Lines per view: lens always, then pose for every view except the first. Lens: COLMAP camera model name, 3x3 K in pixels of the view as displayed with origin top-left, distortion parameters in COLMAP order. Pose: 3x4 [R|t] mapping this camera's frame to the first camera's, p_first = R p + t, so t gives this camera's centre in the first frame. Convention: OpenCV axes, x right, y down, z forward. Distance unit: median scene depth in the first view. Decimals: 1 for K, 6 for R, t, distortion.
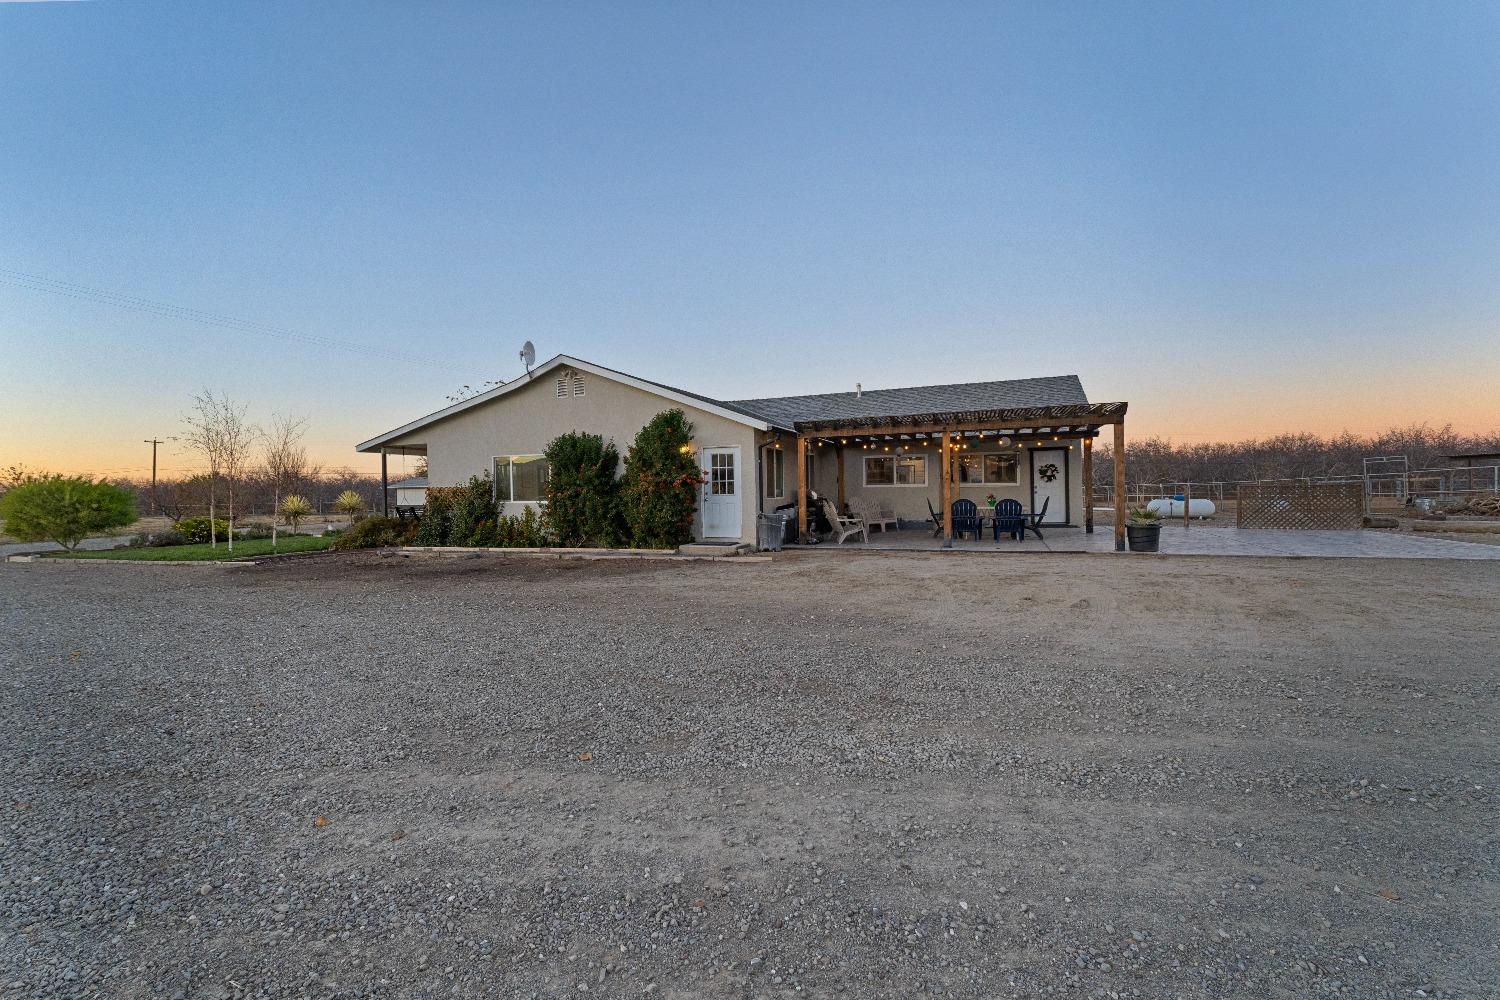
lens RADIAL K [[617.4, 0, 750.0], [0, 617.4, 500.0], [0, 0, 1]] dist [-0.000599, 0.000010]
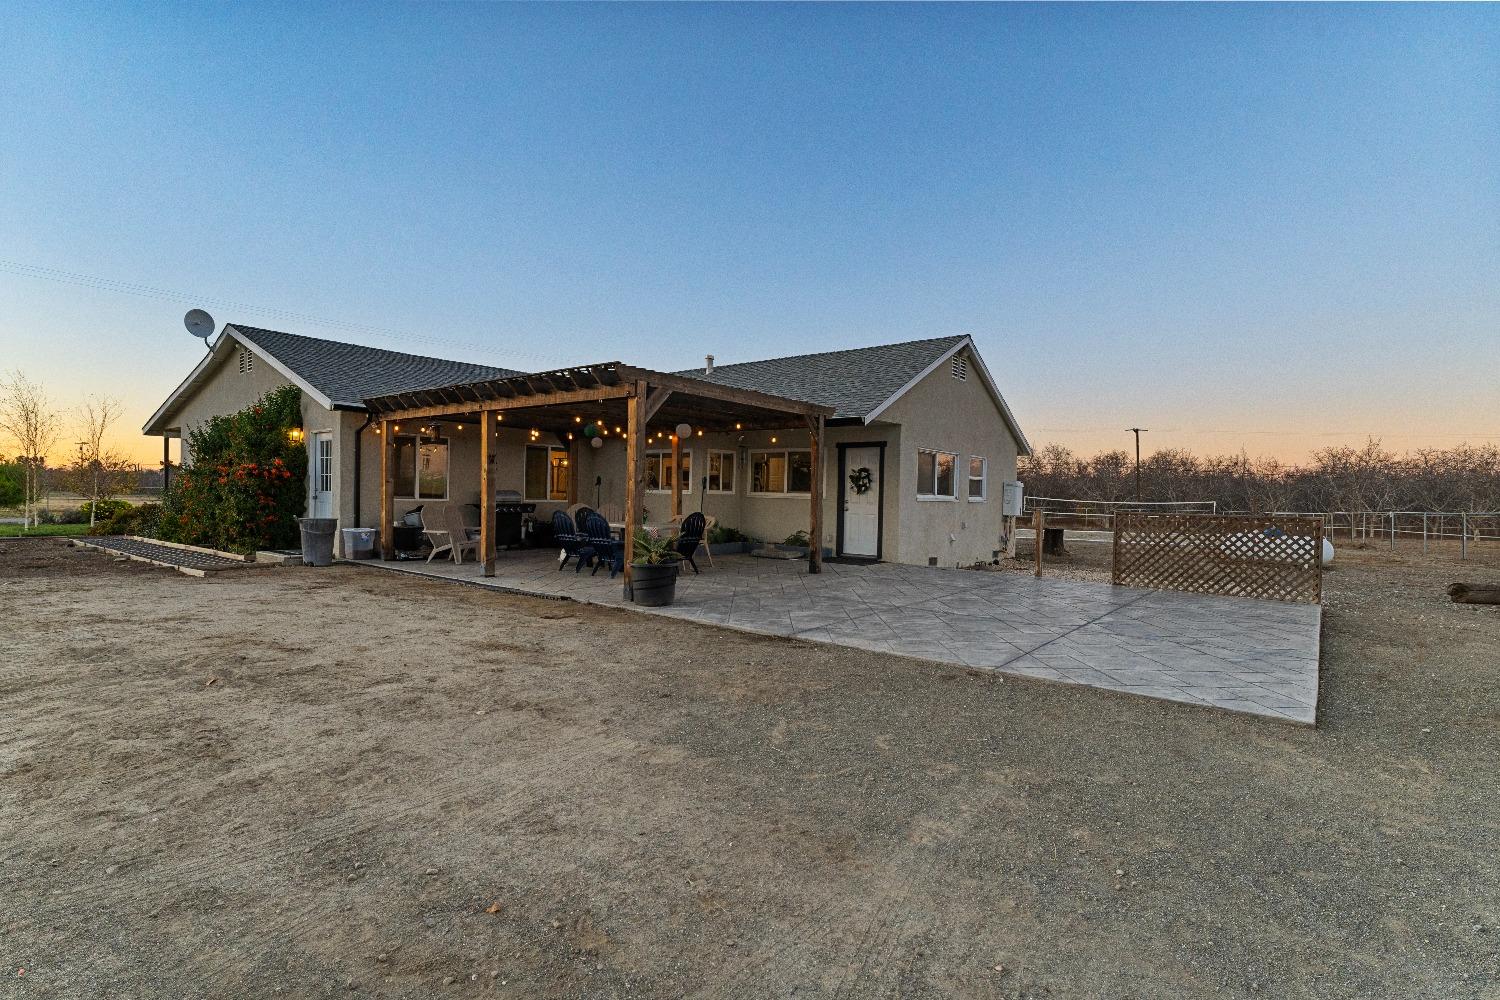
lens RADIAL K [[720.2, 0, 750.0], [0, 720.2, 500.0], [0, 0, 1]] dist [0.000395, 0.000051]
pose [[0.954432, 0.041528, -0.295524, 0.600323], [-0.044091, 0.999026, -0.002008, -0.016078], [0.295152, 0.014946, 0.955333, 0.214569]]
